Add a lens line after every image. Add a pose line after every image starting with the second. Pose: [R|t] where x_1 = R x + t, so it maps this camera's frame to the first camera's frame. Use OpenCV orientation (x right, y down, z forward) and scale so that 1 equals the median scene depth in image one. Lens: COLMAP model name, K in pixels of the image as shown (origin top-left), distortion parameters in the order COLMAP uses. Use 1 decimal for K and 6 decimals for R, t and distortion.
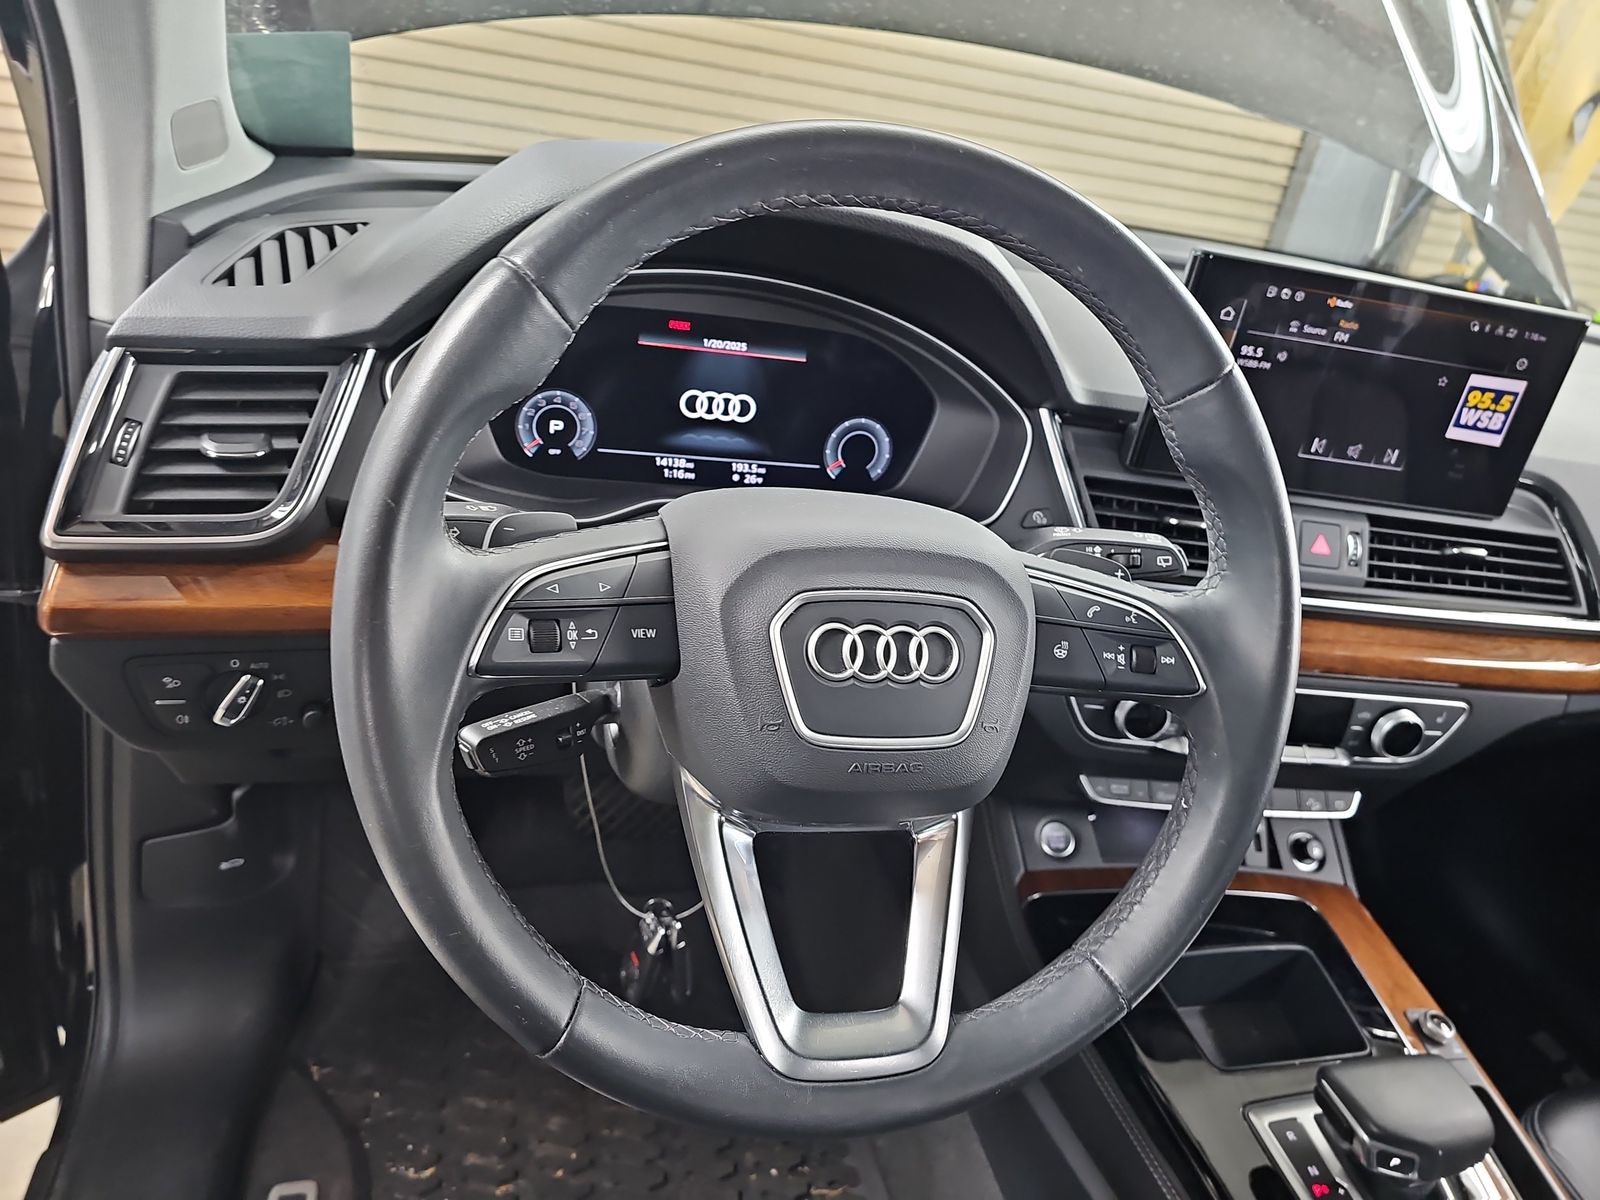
lens RADIAL K [[1010.1, 0, 799.3], [0, 1010.1, 608.1], [0, 0, 1]] dist [0.044736, -0.064166]
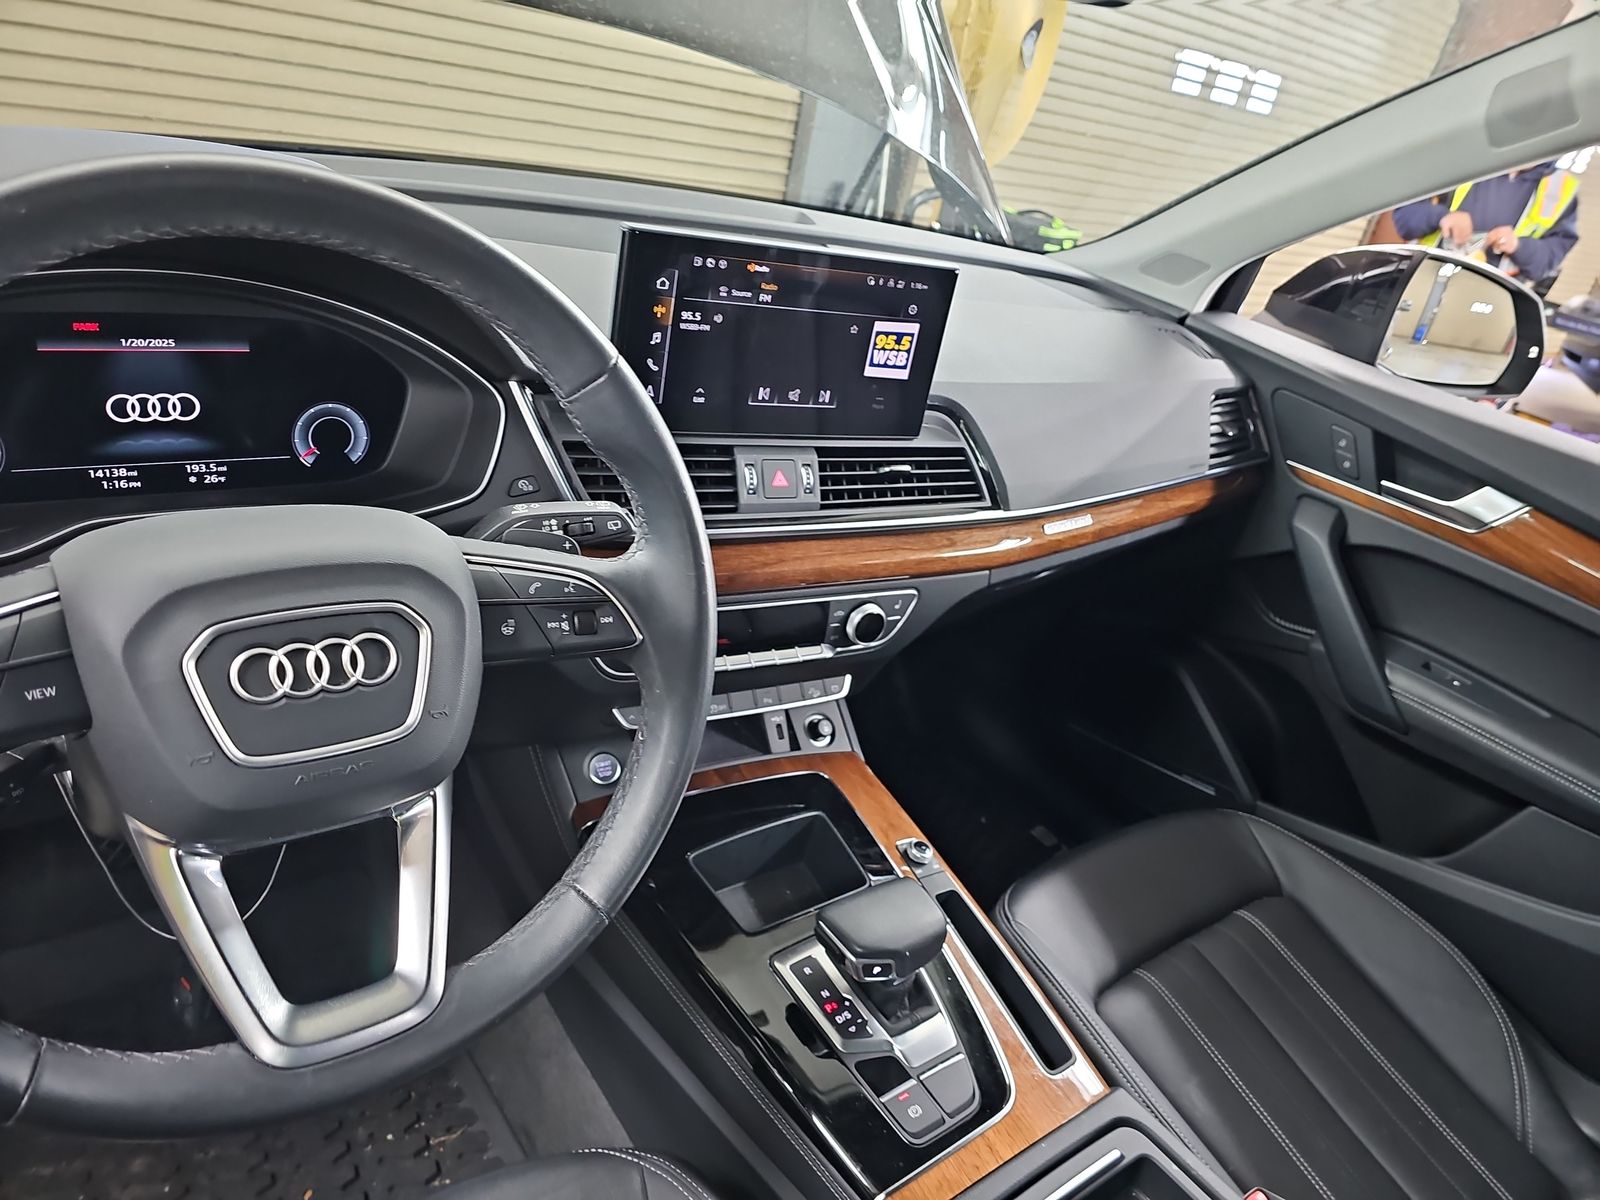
lens RADIAL K [[1010.1, 0, 799.3], [0, 1010.1, 608.1], [0, 0, 1]] dist [0.044736, -0.064166]
pose [[0.925078, -0.160507, 0.344192, 0.116098], [0.131120, 0.985555, 0.107183, -0.037997], [-0.356424, -0.054022, 0.932761, -0.100886]]
